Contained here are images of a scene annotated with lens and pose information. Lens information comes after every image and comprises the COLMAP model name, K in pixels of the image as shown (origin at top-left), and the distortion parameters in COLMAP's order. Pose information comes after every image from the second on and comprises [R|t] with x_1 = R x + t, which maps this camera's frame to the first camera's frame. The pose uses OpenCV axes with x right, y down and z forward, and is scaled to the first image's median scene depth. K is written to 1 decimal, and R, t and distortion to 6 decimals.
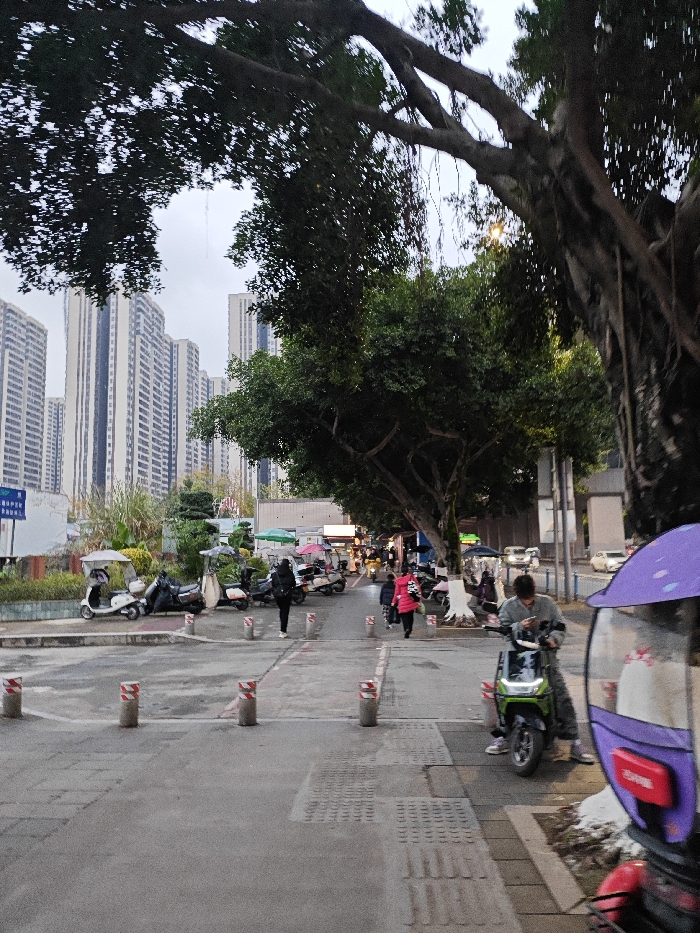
lens RADIAL K [[702.1, 0, 350.0], [0, 702.1, 466.5], [0, 0, 1]] dist [0.050790, -0.001416]
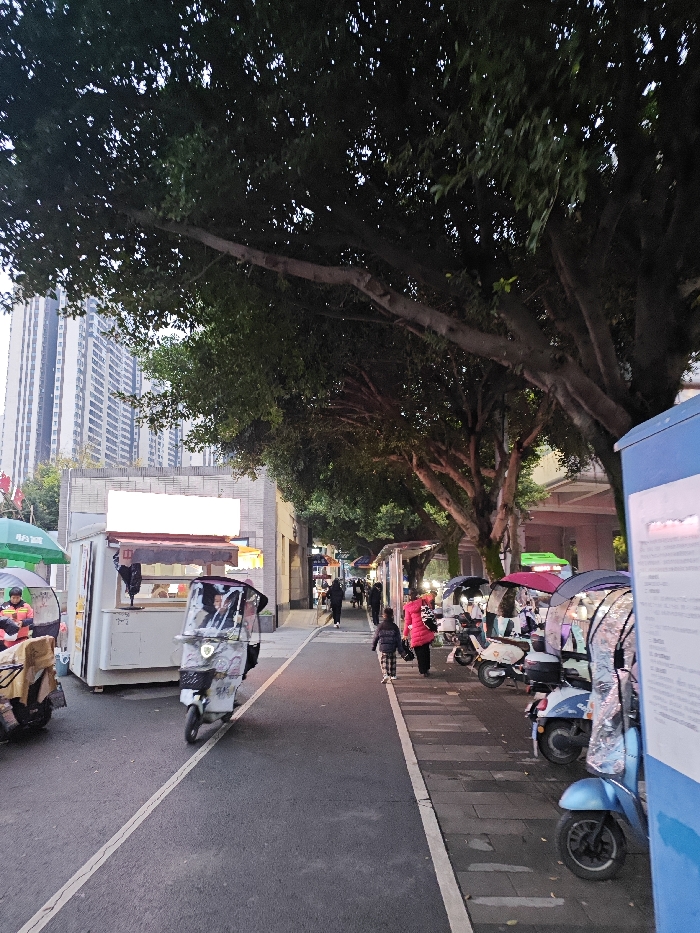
lens RADIAL K [[702.1, 0, 350.0], [0, 702.1, 466.5], [0, 0, 1]] dist [0.050790, -0.001416]
pose [[0.999598, 0.011270, 0.026010, 0.061681], [-0.010125, 0.998991, -0.043746, 0.129016], [-0.026477, 0.043465, 0.998704, 1.130621]]
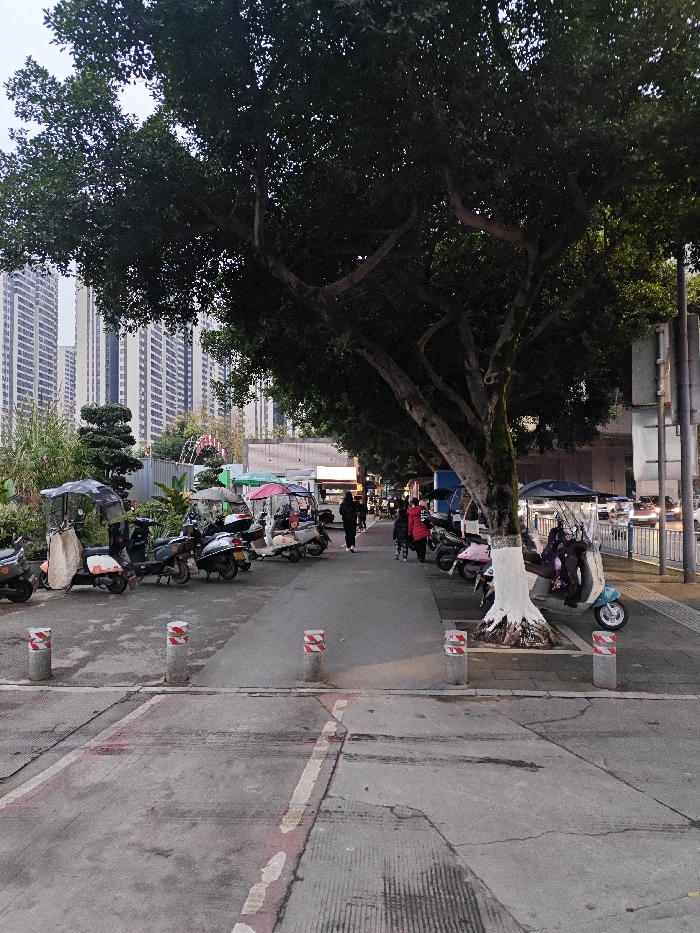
lens RADIAL K [[702.1, 0, 350.0], [0, 702.1, 466.5], [0, 0, 1]] dist [0.050790, -0.001416]
pose [[0.999541, 0.004357, -0.029992, 0.035844], [-0.002335, 0.997741, 0.067133, 0.047057], [0.030217, -0.067032, 0.997293, 0.327478]]
